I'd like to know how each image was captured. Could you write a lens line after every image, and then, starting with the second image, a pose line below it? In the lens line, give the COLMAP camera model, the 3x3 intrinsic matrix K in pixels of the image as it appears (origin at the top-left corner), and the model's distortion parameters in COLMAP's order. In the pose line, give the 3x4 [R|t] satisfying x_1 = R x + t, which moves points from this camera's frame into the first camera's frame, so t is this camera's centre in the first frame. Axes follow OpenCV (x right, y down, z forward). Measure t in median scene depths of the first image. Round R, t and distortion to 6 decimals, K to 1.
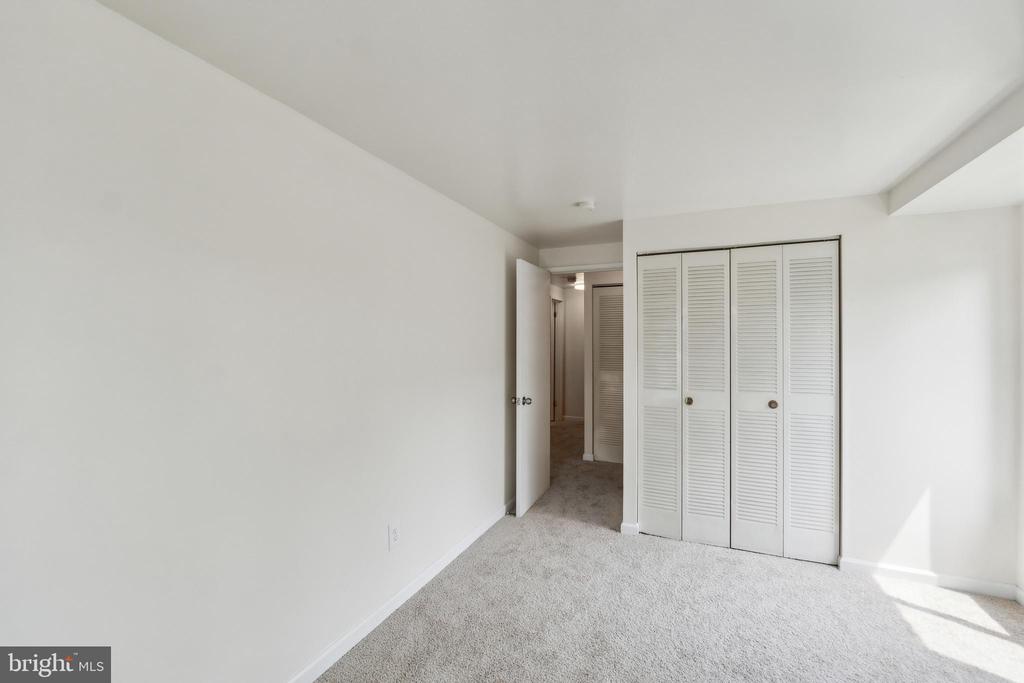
lens RADIAL K [[443.2, 0, 506.1], [0, 443.2, 341.9], [0, 0, 1]] dist [0.001836, 0.000498]
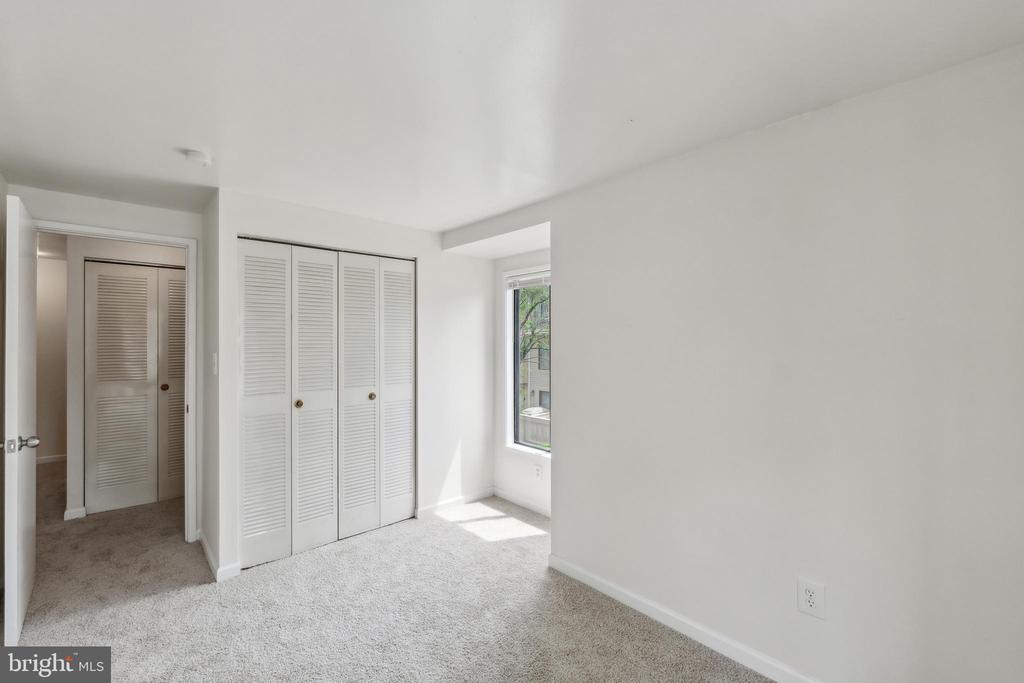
lens RADIAL K [[443.2, 0, 508.4], [0, 443.2, 340.5], [0, 0, 1]] dist [0.001836, 0.000498]
pose [[0.397983, 0.002224, 0.917390, -0.298681], [0.000982, 0.999995, -0.002850, 0.002029], [-0.917392, 0.002035, 0.397979, 0.232505]]
